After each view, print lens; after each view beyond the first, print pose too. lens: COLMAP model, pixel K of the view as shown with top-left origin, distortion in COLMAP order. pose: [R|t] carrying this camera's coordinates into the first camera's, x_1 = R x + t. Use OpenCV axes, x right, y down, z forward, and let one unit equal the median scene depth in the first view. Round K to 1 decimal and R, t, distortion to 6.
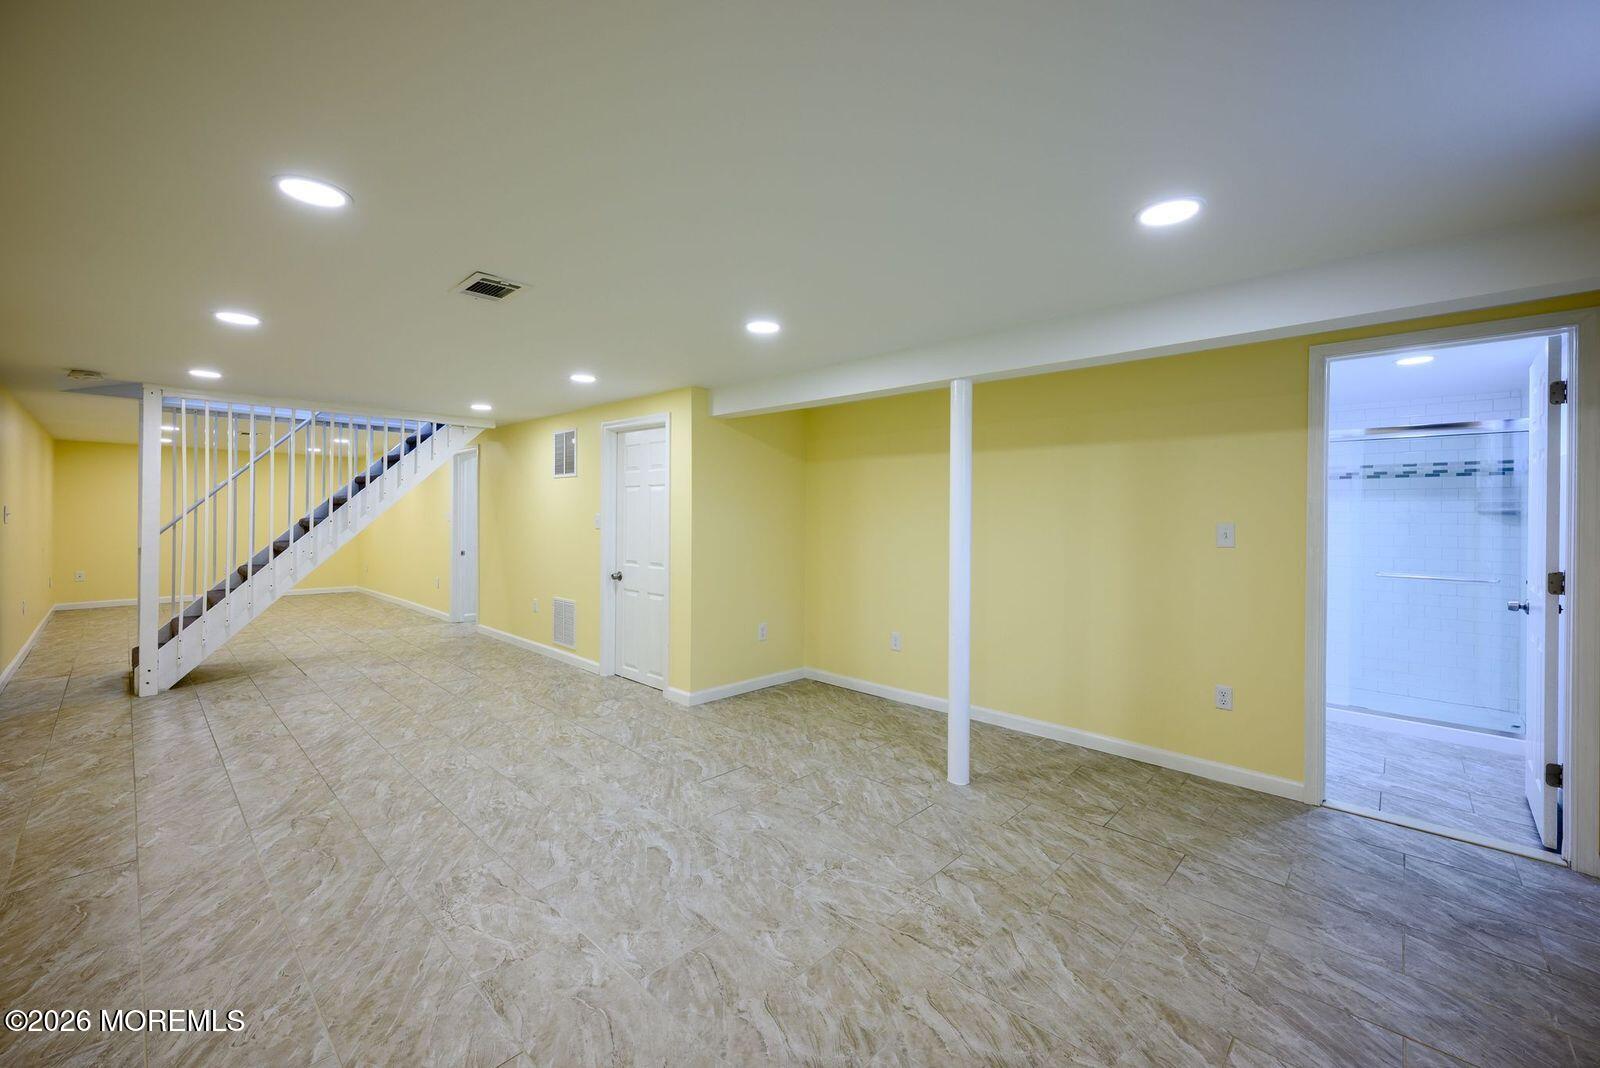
lens RADIAL K [[642.0, 0, 800.0], [0, 642.0, 534.0], [0, 0, 1]] dist [0.000489, 0.000285]
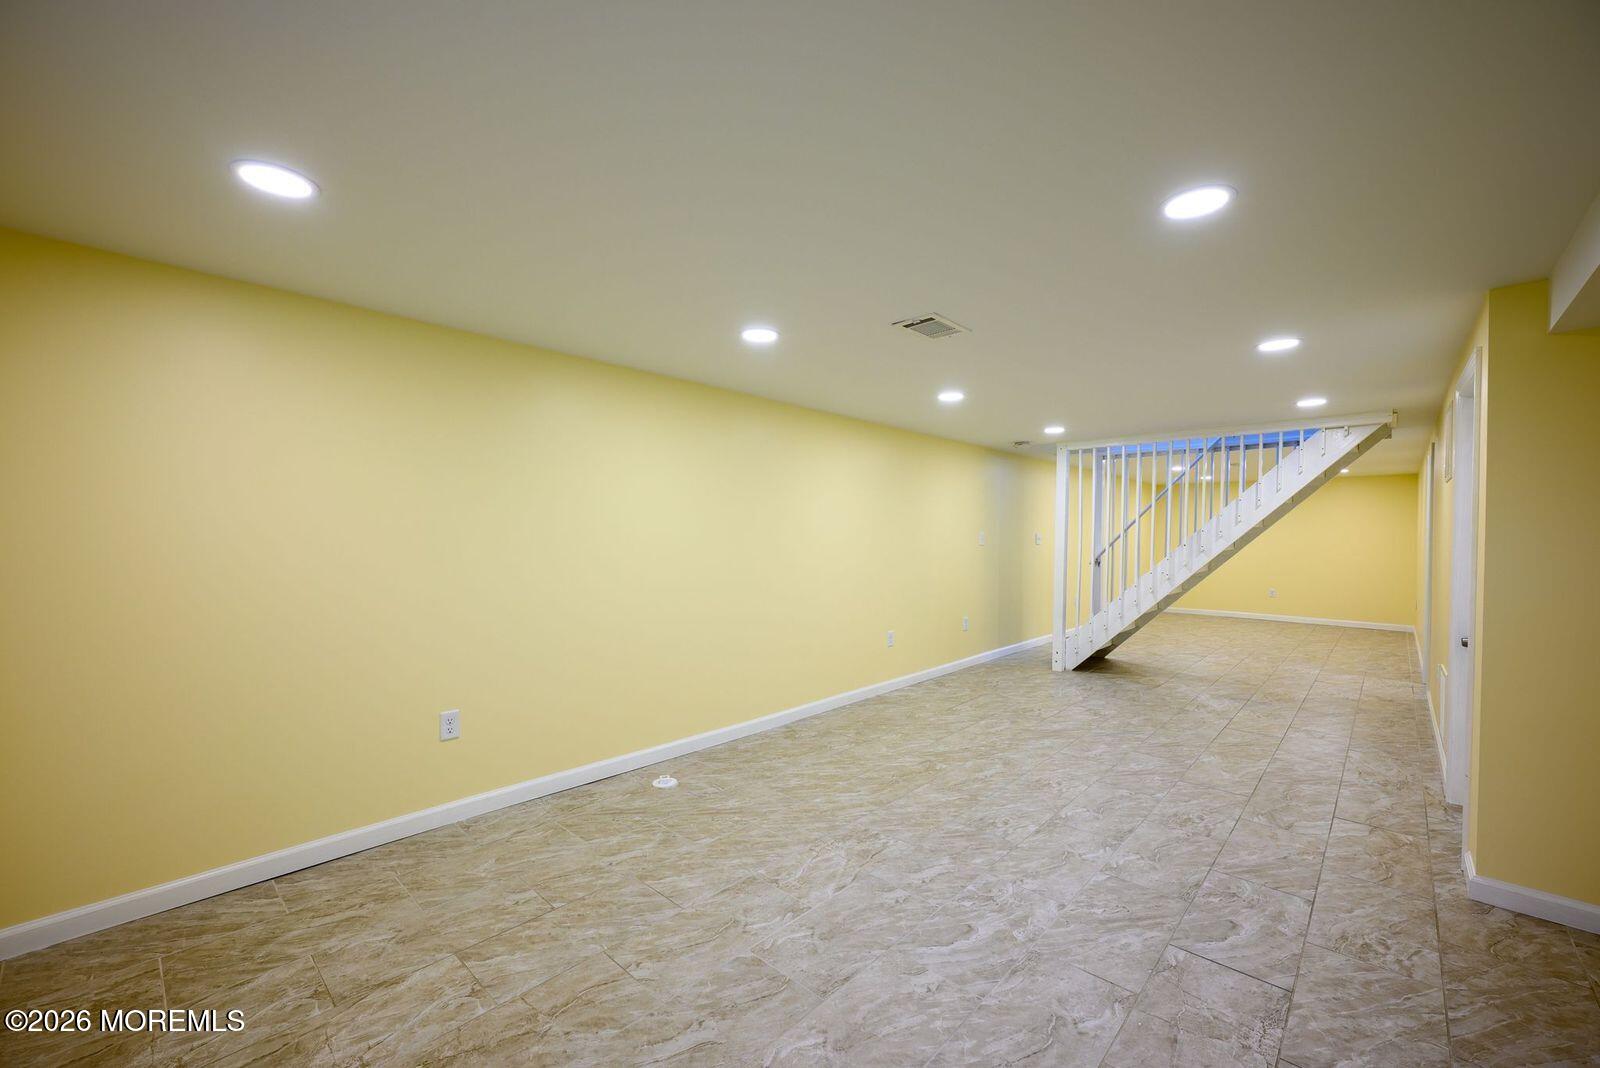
lens RADIAL K [[642.0, 0, 800.0], [0, 642.0, 534.0], [0, 0, 1]] dist [0.000489, 0.000285]
pose [[0.009258, -0.010003, -0.999907, 0.520334], [-0.035372, 0.999321, -0.010325, -0.010278], [0.999331, 0.035465, 0.008898, 0.630583]]
